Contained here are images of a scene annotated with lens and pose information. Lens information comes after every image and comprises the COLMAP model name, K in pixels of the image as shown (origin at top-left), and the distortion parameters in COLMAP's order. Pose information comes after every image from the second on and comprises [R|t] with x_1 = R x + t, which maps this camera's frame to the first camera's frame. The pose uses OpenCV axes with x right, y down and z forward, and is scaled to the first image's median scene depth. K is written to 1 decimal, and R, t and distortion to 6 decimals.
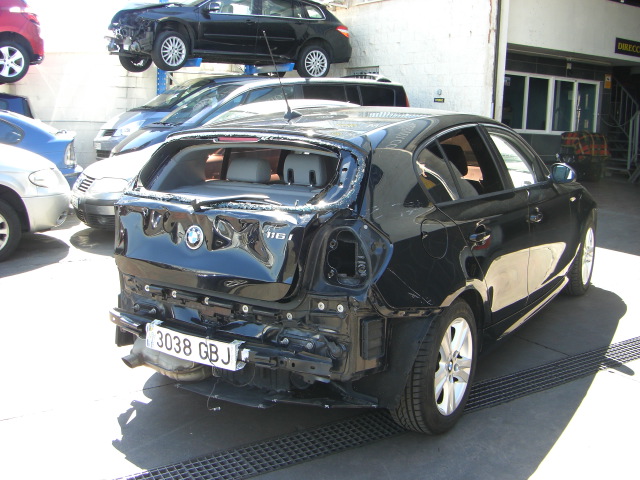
lens RADIAL K [[726.6, 0, 320.0], [0, 726.6, 240.0], [0, 0, 1]] dist [-0.192304, 0.146364]
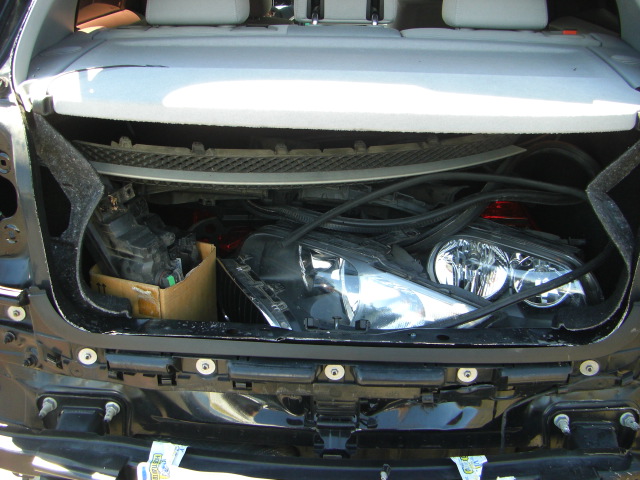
lens RADIAL K [[726.6, 0, 320.0], [0, 726.6, 240.0], [0, 0, 1]] dist [-0.192304, 0.146364]
pose [[0.862341, -0.207360, 0.461919, -0.305027], [0.097169, 0.963111, 0.250948, -0.067110], [-0.496916, -0.171519, 0.850680, 0.688915]]
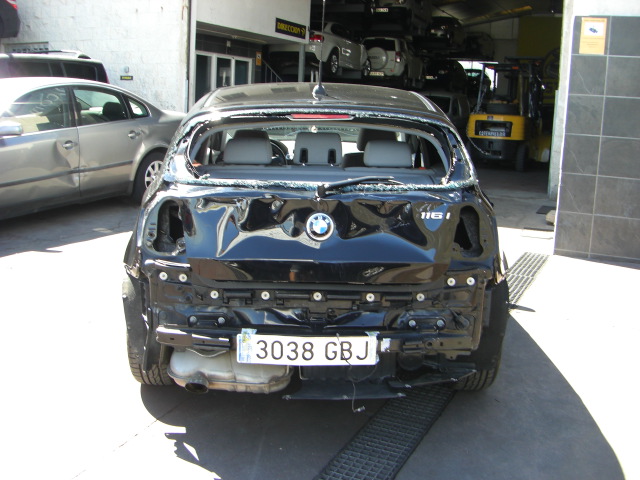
lens RADIAL K [[726.6, 0, 320.0], [0, 726.6, 240.0], [0, 0, 1]] dist [-0.192304, 0.146364]
pose [[0.831959, -0.103611, 0.545077, -0.620869], [0.087372, 0.994617, 0.055704, -0.034829], [-0.547914, 0.001281, 0.836534, 0.233529]]
